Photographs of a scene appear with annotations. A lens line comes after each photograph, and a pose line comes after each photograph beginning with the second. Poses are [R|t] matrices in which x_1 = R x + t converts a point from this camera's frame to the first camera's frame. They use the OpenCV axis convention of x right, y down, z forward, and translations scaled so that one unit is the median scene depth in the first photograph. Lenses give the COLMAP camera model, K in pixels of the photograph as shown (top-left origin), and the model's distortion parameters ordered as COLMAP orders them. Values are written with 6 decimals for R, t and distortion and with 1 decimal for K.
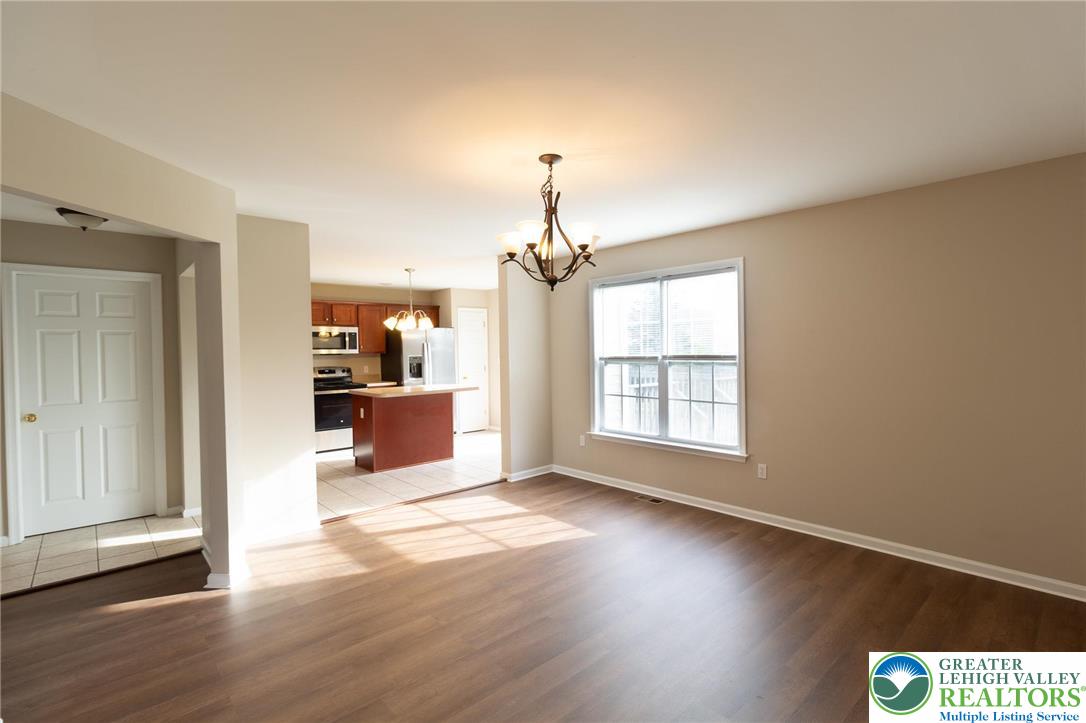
lens RADIAL K [[500.0, 0, 554.9], [0, 500.0, 353.1], [0, 0, 1]] dist [0.003940, 0.000247]
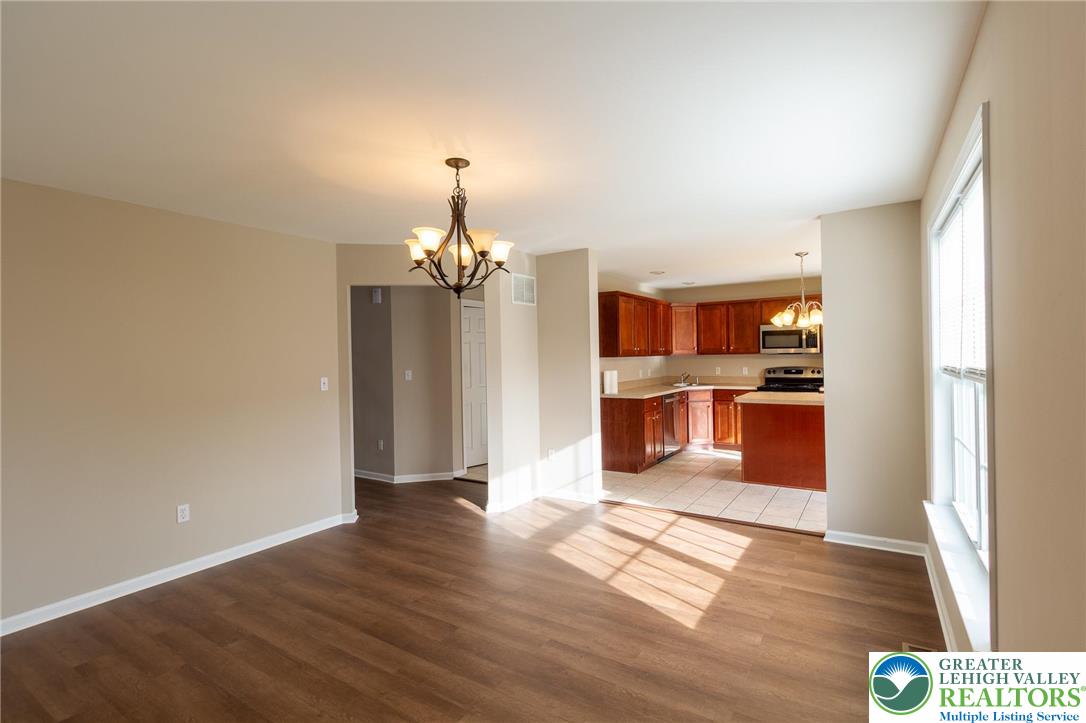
lens RADIAL K [[500.0, 0, 554.9], [0, 500.0, 353.1], [0, 0, 1]] dist [0.003940, 0.000247]
pose [[0.267686, 0.005895, -0.963488, 0.592689], [0.006666, 0.999946, 0.007971, -0.015338], [0.963483, -0.008556, 0.267632, 0.552464]]
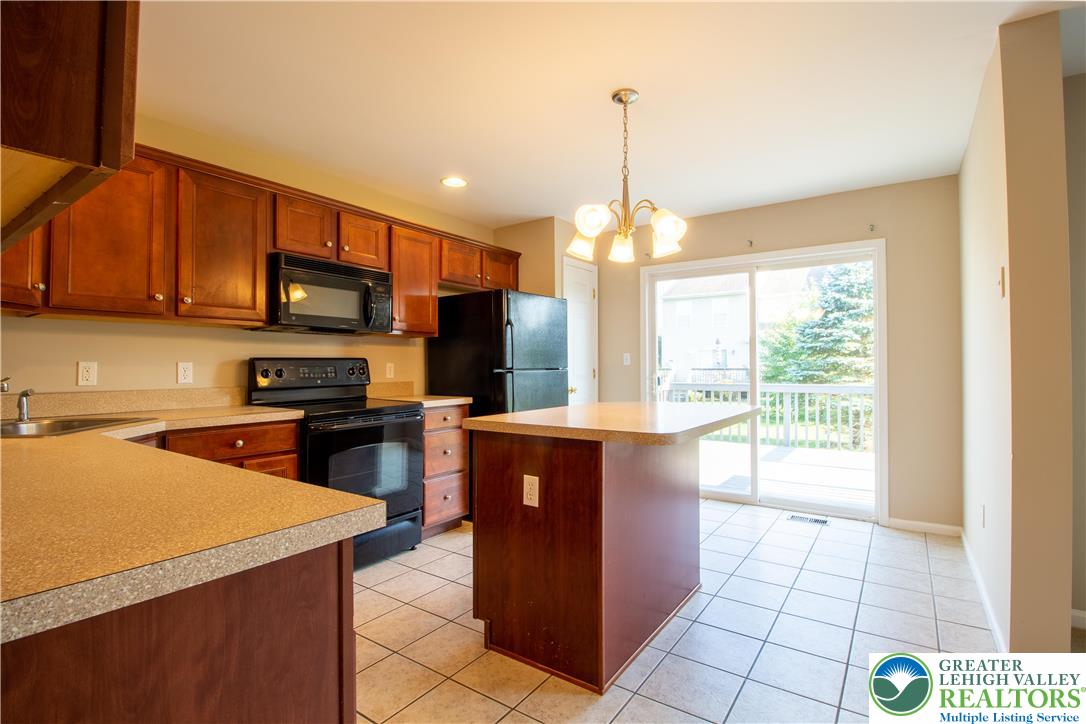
lens RADIAL K [[511.2, 0, 560.0], [0, 511.2, 363.1], [0, 0, 1]] dist [-0.002123, 0.000083]
pose [[0.972987, 0.012853, 0.230502, -0.628082], [-0.009116, 0.999809, -0.017269, 0.060795], [-0.230680, 0.014701, 0.972919, 0.945599]]
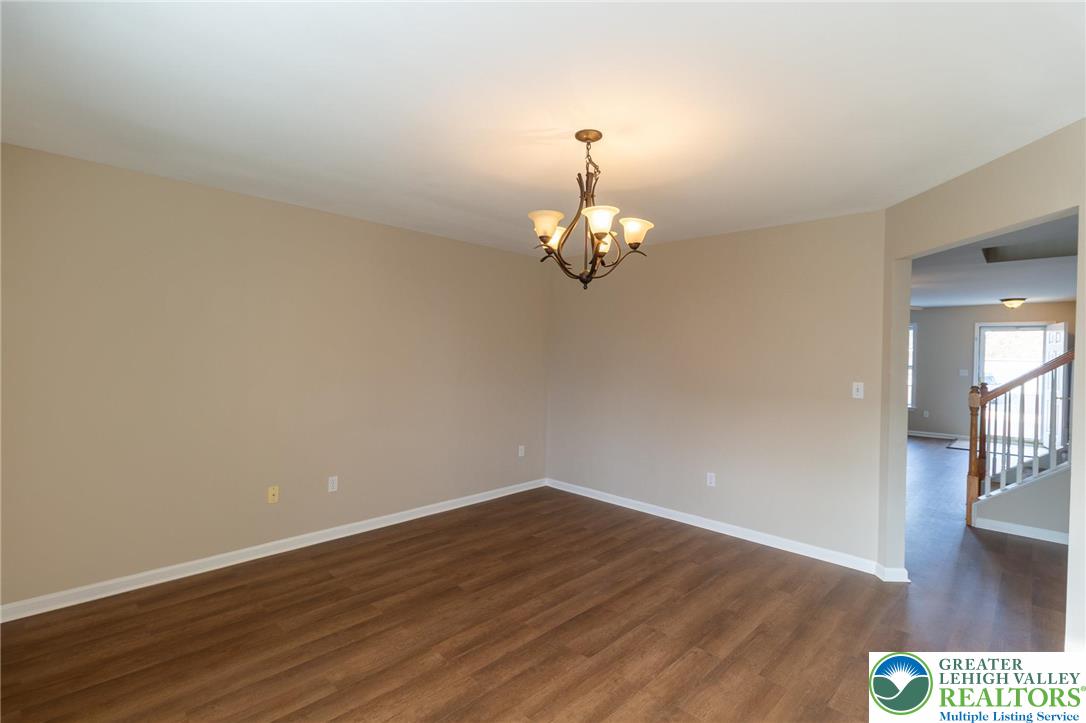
lens RADIAL K [[512.2, 0, 574.4], [0, 512.2, 360.4], [0, 0, 1]] dist [0.000948, 0.000498]
pose [[-0.994667, -0.004739, -0.103033, 0.062825], [-0.007155, 0.999708, 0.023091, -0.012729], [0.102893, 0.023705, -0.994410, 1.132121]]
